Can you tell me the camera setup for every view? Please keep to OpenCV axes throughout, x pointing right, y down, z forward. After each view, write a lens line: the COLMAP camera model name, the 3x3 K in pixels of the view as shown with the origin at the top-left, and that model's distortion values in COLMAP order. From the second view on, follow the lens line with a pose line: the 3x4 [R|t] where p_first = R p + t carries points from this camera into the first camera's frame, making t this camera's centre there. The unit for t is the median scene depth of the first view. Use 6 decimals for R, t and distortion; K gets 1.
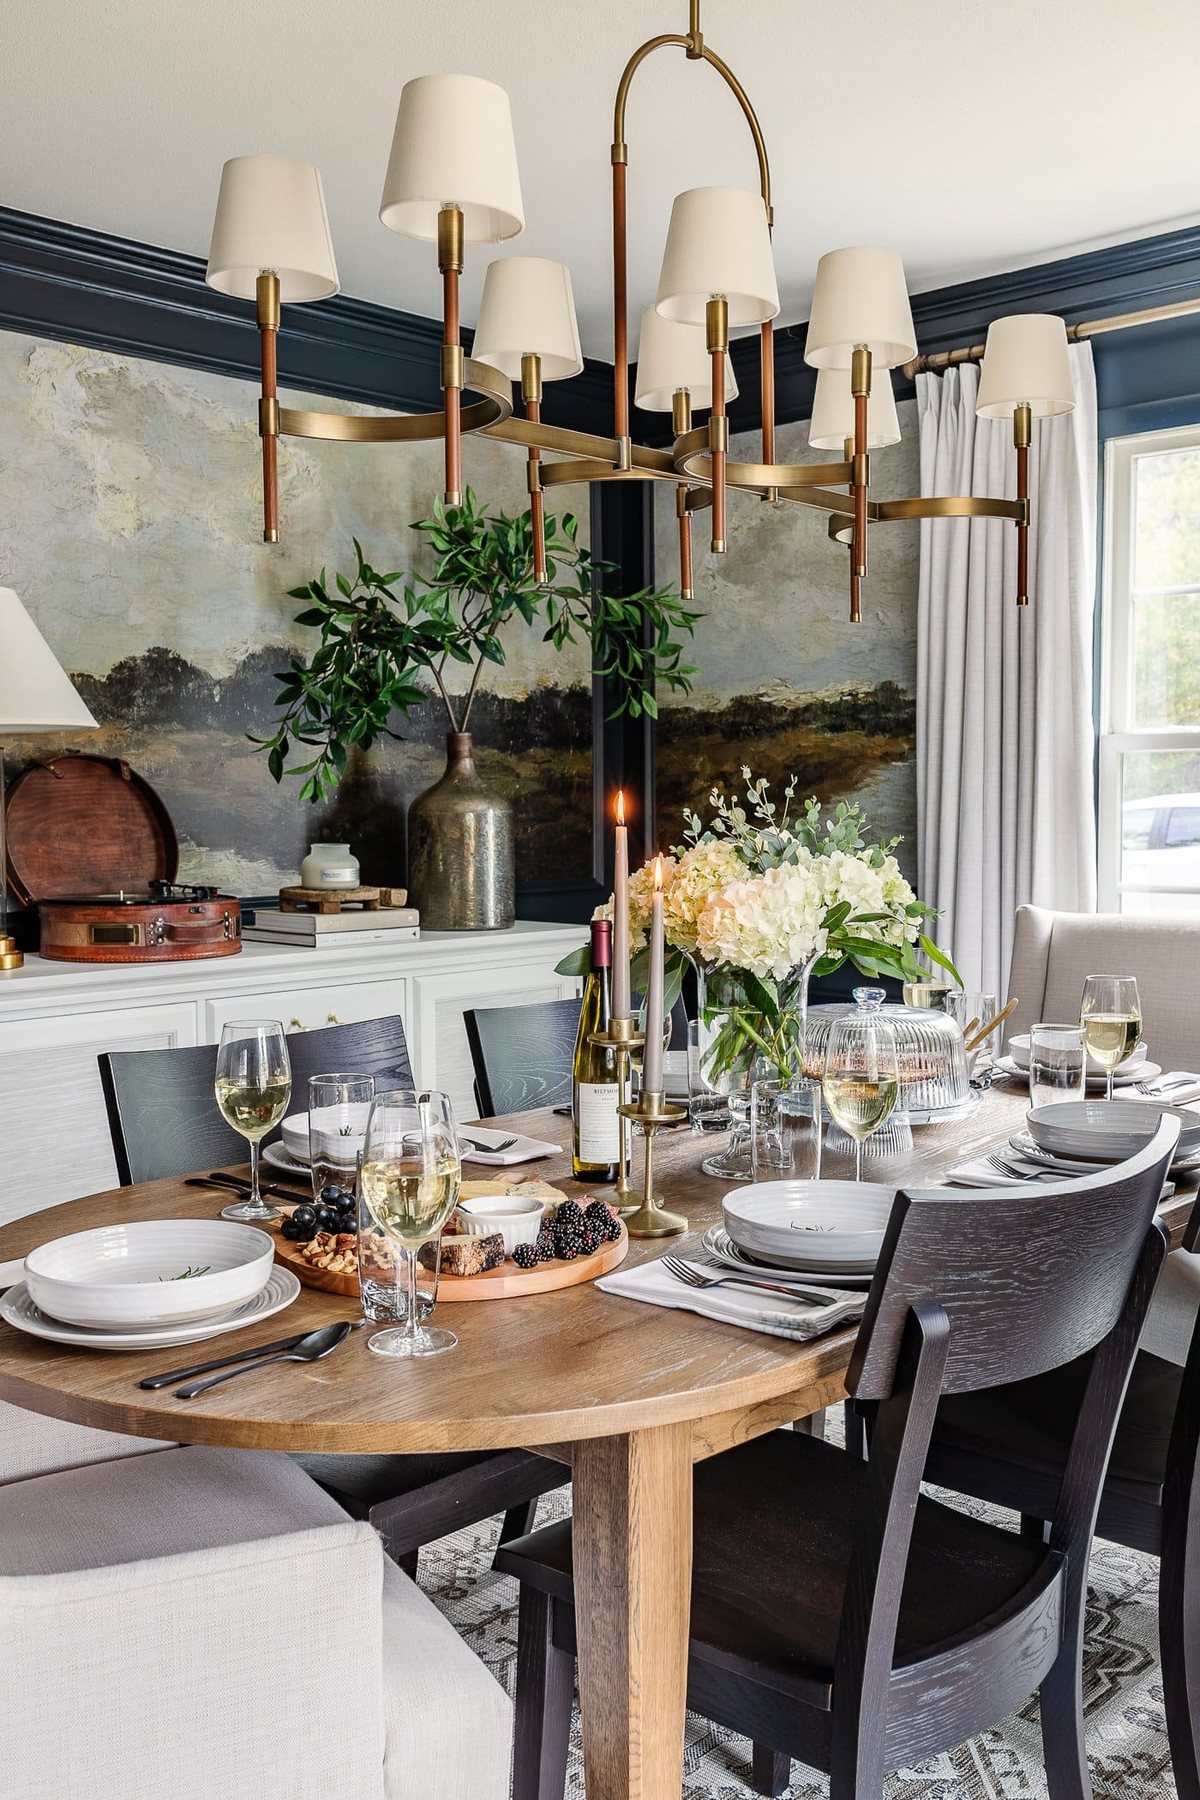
lens RADIAL K [[1703.9, 0, 598.1], [0, 1703.9, 902.3], [0, 0, 1]] dist [0.006384, 0.000000]
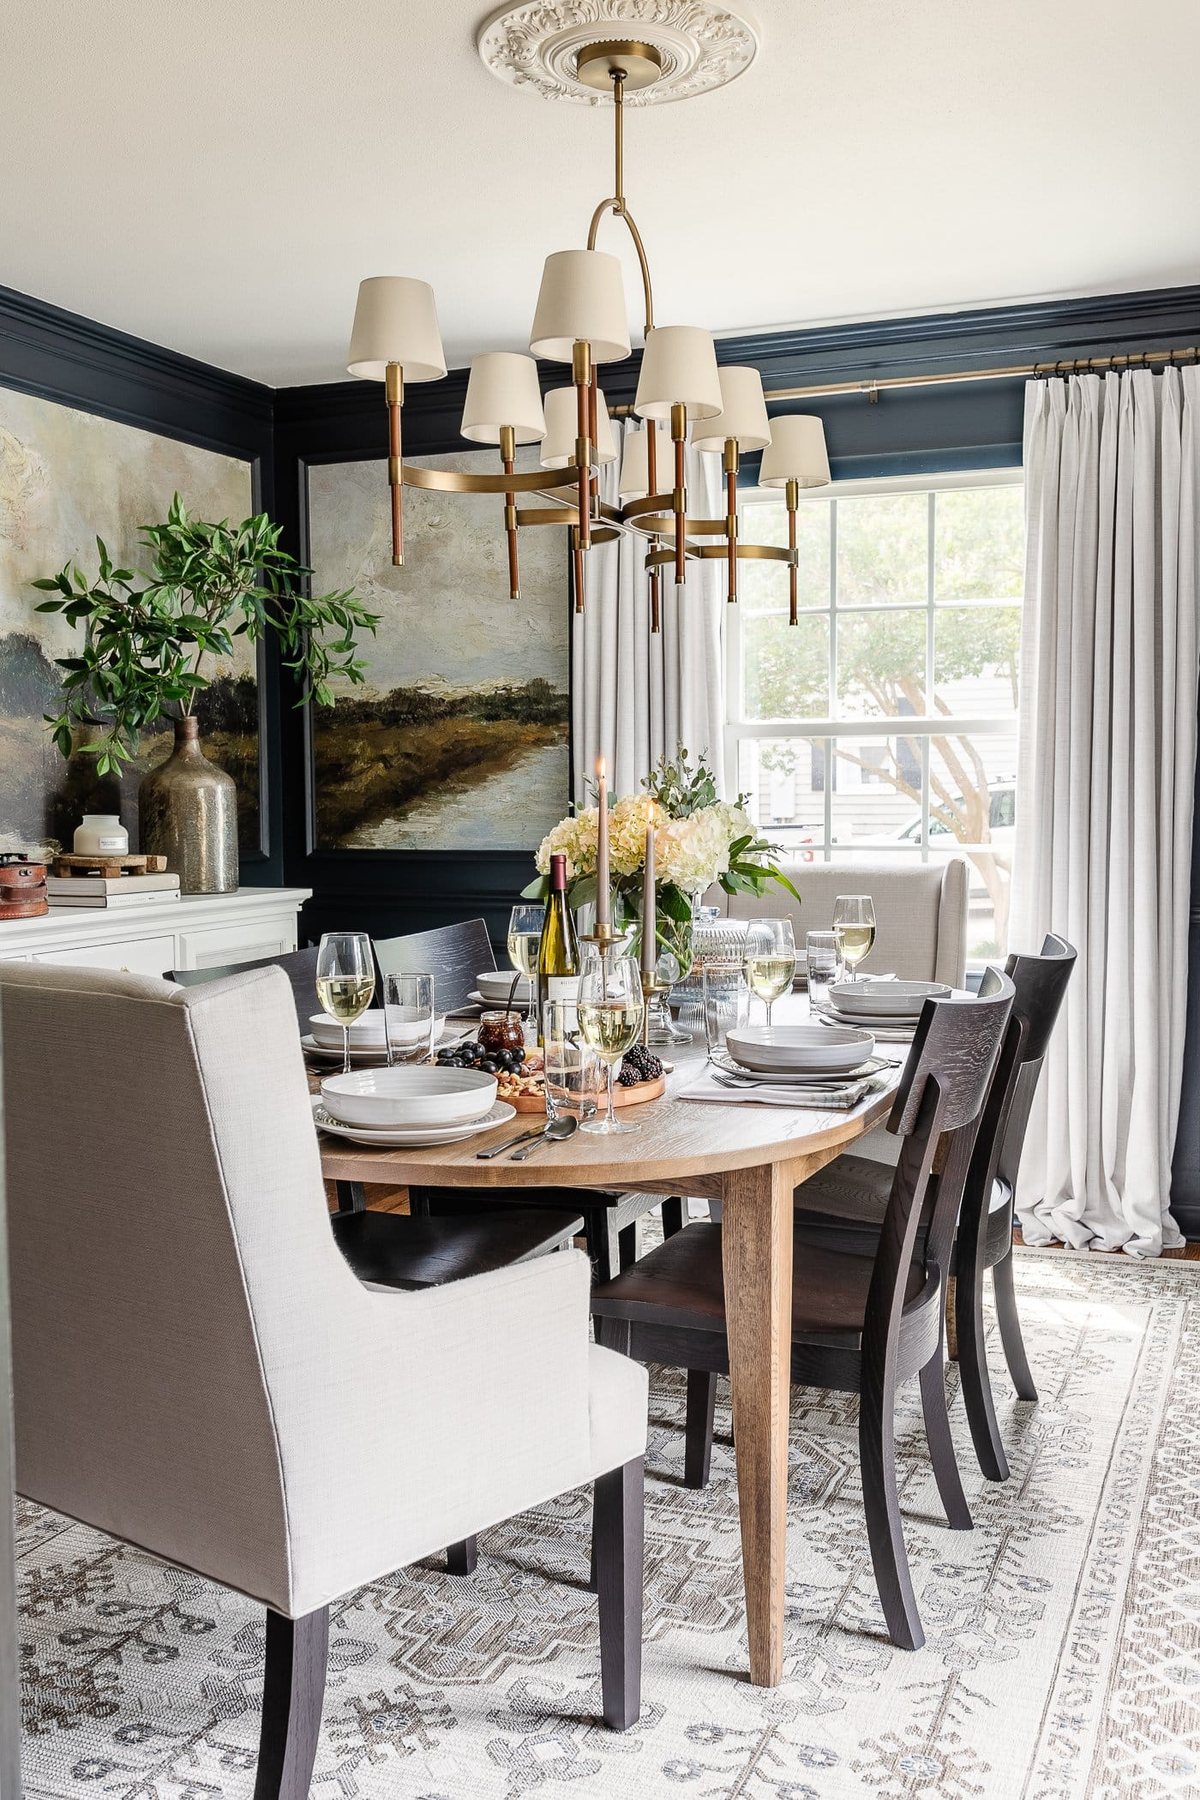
lens RADIAL K [[1703.9, 0, 601.6], [0, 1703.9, 902.0], [0, 0, 1]] dist [0.006384, 0.000000]
pose [[0.932421, -0.025502, 0.360474, -0.232435], [0.024829, 0.999671, 0.006499, 0.020586], [-0.360521, 0.002891, 0.932747, -0.129743]]
